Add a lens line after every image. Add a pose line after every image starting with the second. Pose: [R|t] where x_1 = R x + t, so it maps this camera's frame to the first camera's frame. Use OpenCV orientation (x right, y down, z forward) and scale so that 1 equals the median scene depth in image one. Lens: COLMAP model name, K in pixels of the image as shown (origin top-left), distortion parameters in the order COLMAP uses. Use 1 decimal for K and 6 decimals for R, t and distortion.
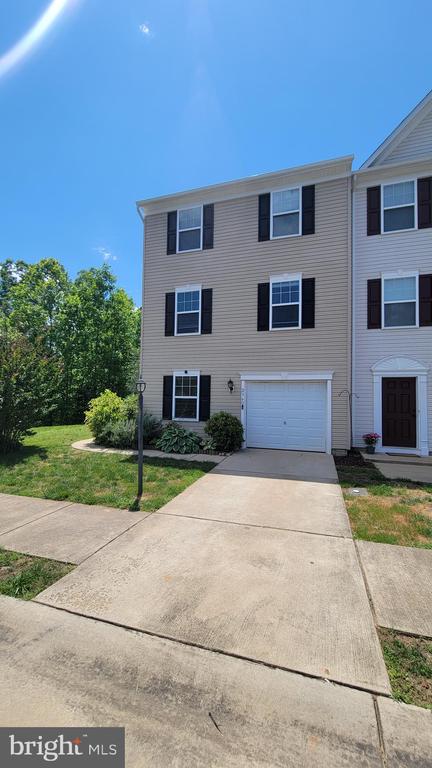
lens RADIAL K [[313.2, 0, 216.0], [0, 313.2, 384.0], [0, 0, 1]] dist [-0.003367, -0.000884]
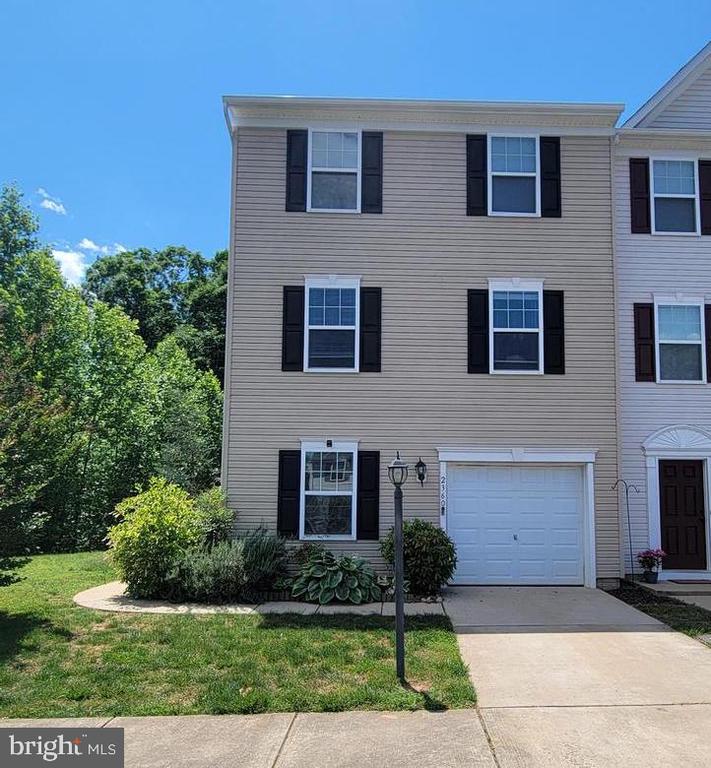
lens RADIAL K [[565.2, 0, 355.6], [0, 565.2, 448.8], [0, 0, 1]] dist [-0.005496, -0.000355]
pose [[0.943069, 0.020694, 0.331951, -0.386517], [-0.010063, 0.999381, -0.033715, 0.001193], [-0.332444, 0.028456, 0.942694, 0.123638]]
